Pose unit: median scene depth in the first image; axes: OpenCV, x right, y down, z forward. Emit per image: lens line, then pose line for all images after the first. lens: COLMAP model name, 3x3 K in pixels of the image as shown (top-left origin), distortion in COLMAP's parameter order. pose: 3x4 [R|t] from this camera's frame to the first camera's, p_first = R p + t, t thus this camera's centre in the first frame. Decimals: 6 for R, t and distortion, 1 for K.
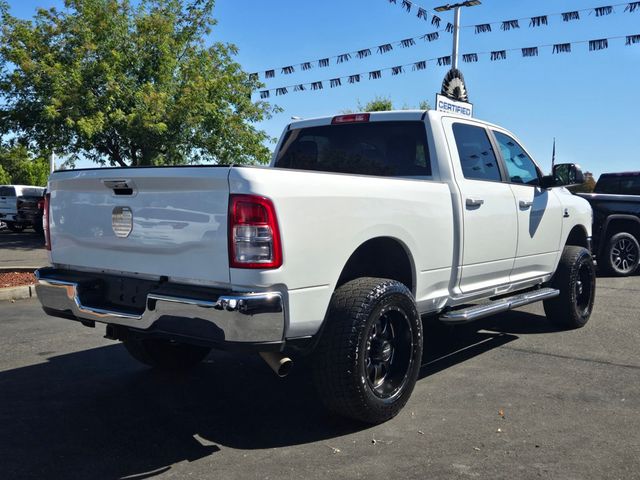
lens RADIAL K [[632.8, 0, 320.0], [0, 632.8, 240.0], [0, 0, 1]] dist [0.121470, -0.188713]
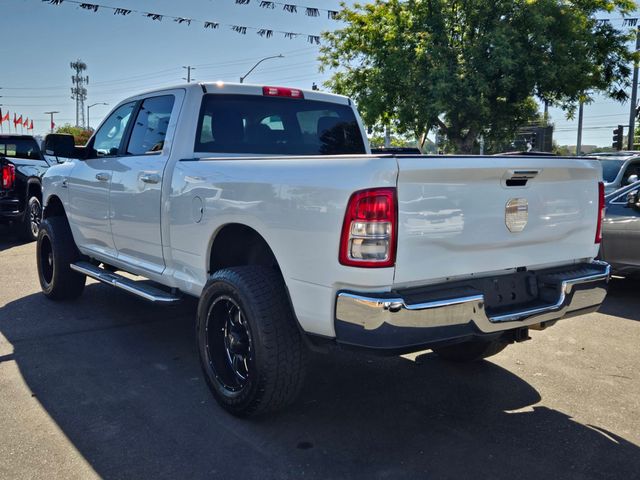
lens RADIAL K [[632.8, 0, 320.0], [0, 632.8, 240.0], [0, 0, 1]] dist [0.121470, -0.188713]
pose [[0.269095, -0.118420, 0.955806, -0.940481], [0.052123, 0.992748, 0.108322, -0.079739], [-0.961702, 0.020671, 0.273316, 0.754276]]
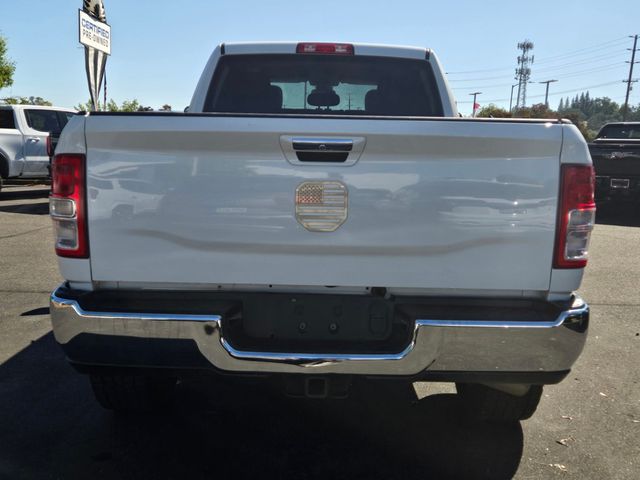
lens RADIAL K [[632.8, 0, 320.0], [0, 632.8, 240.0], [0, 0, 1]] dist [0.121470, -0.188713]
pose [[0.793048, -0.088401, 0.602711, -0.499417], [0.023572, 0.993126, 0.114649, -0.048795], [-0.608703, -0.076715, 0.789681, 0.385681]]
